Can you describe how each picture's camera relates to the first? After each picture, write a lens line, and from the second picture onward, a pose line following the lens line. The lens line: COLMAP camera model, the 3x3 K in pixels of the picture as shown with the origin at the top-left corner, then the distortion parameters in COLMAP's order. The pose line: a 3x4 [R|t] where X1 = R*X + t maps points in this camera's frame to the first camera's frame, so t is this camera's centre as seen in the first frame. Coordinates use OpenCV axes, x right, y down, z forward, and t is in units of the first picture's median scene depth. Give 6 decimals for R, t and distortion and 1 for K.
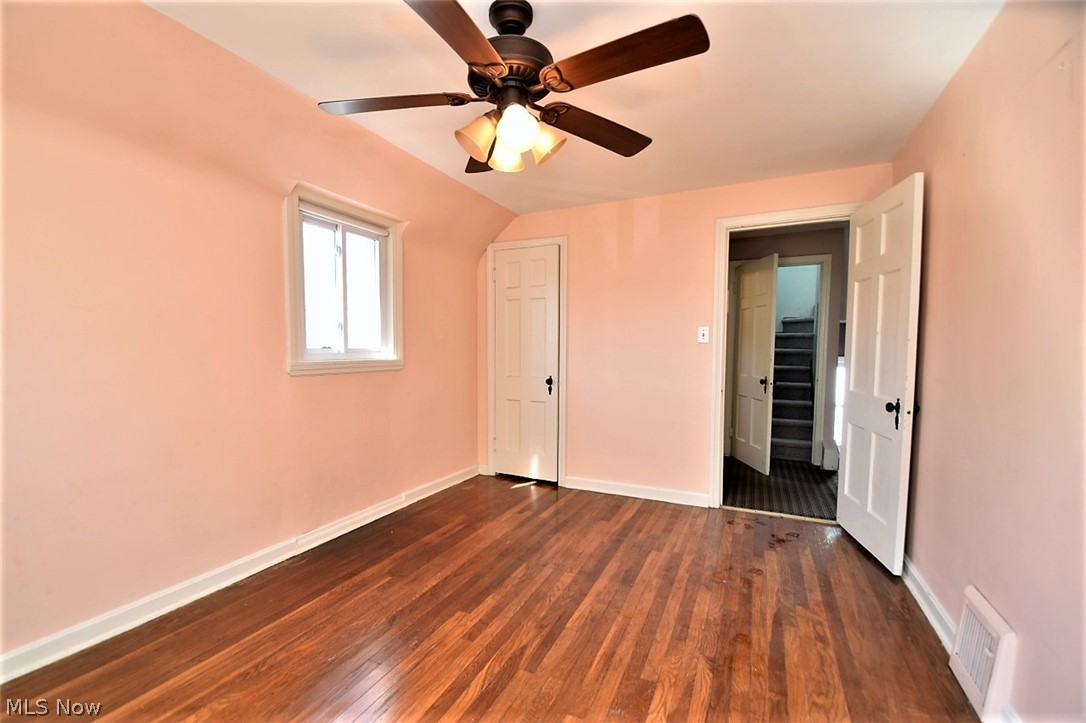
lens RADIAL K [[469.6, 0, 526.3], [0, 469.6, 378.9], [0, 0, 1]] dist [0.008101, -0.012219]
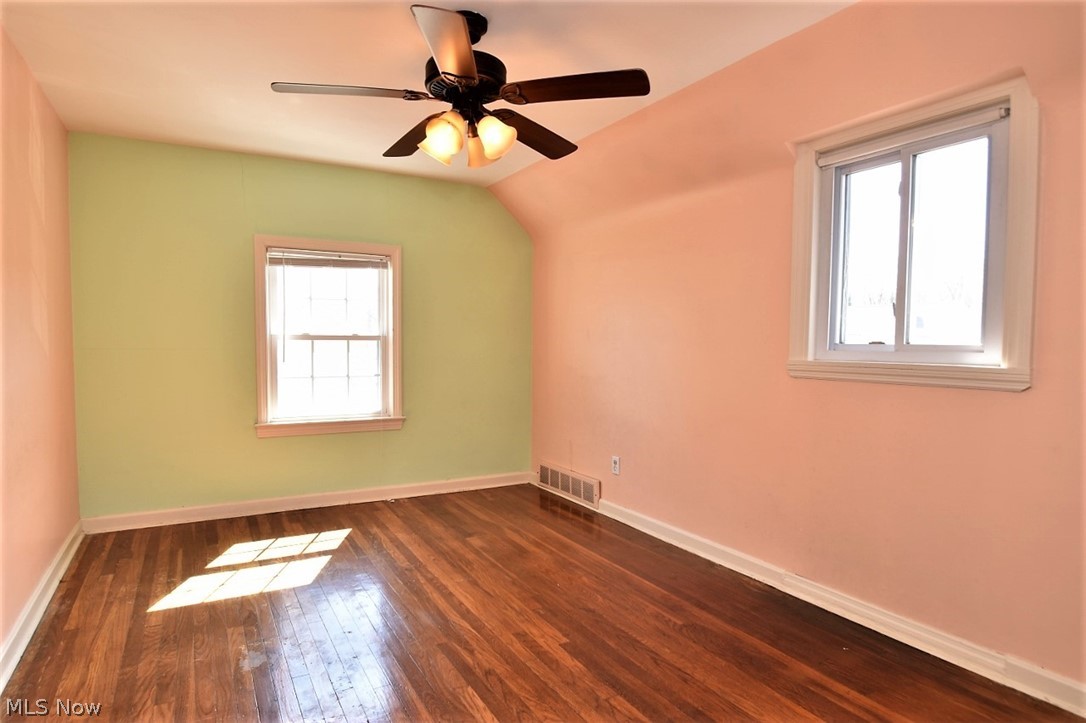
lens RADIAL K [[631.1, 0, 541.4], [0, 631.1, 376.0], [0, 0, 1]] dist [0.000691, 0.000266]
pose [[-0.574147, 0.037606, -0.817888, 0.734943], [-0.057839, 0.994586, 0.086333, -0.085894], [0.816707, 0.096873, -0.568863, 1.392952]]
